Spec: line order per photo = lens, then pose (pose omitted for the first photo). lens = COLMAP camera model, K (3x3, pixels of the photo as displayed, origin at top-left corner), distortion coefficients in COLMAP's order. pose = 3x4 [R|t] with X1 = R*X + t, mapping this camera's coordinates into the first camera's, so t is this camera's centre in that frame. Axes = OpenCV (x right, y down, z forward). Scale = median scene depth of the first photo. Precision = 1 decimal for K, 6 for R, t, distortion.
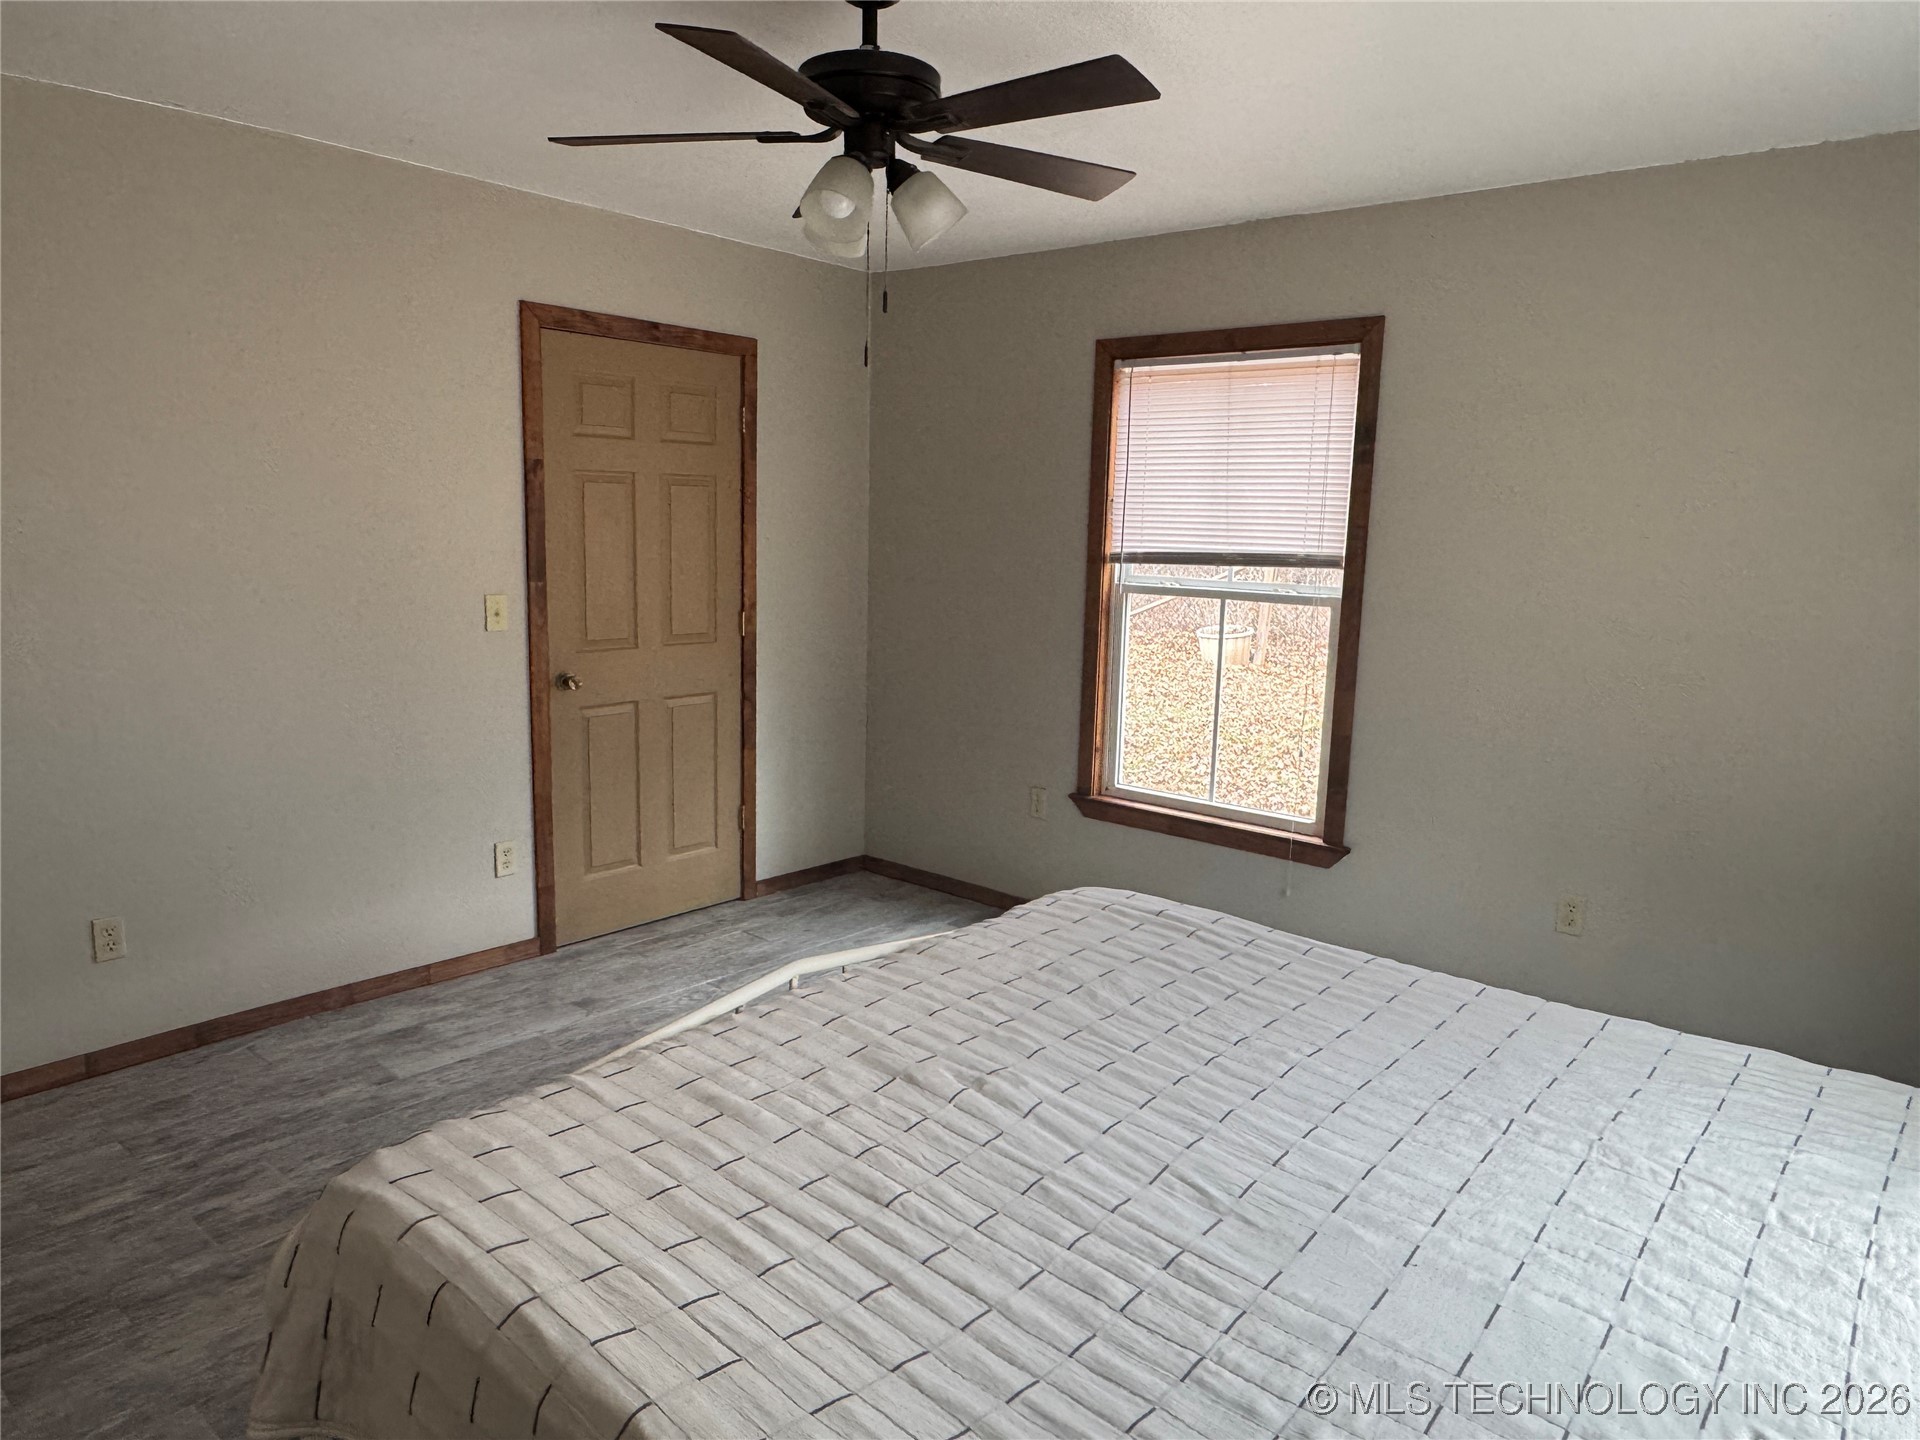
lens RADIAL K [[1289.6, 0, 951.2], [0, 1289.6, 717.9], [0, 0, 1]] dist [0.000105, -0.001169]
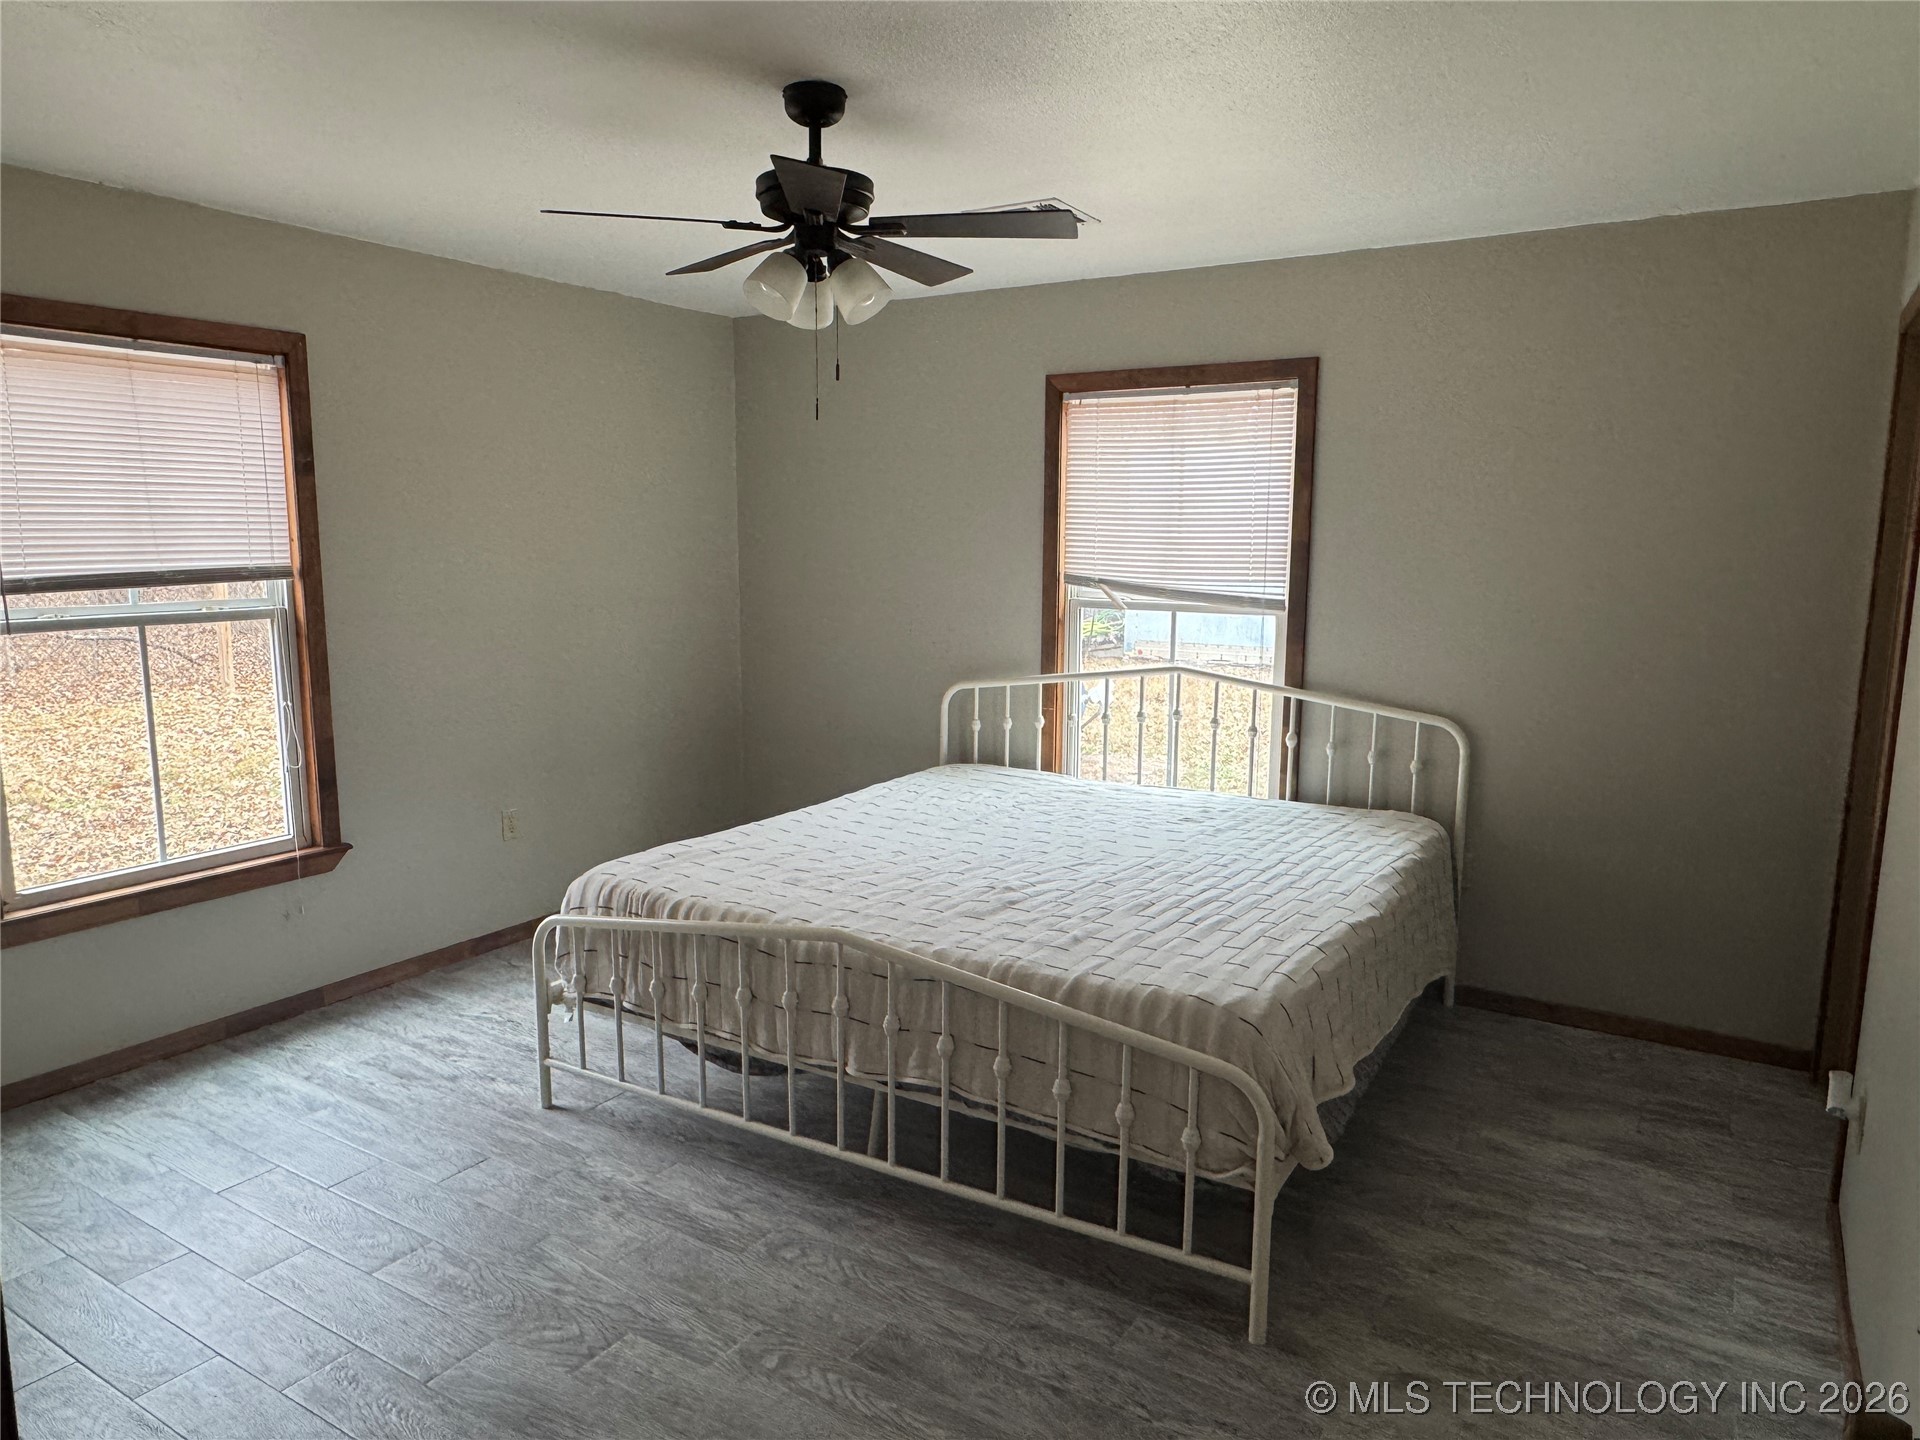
lens RADIAL K [[1289.6, 0, 952.6], [0, 1289.6, 725.2], [0, 0, 1]] dist [0.000105, -0.001169]
pose [[-0.175111, -0.170321, 0.969704, -1.602656], [0.145879, 0.969563, 0.196639, -0.261042], [-0.973681, 0.175893, -0.144935, 1.354674]]
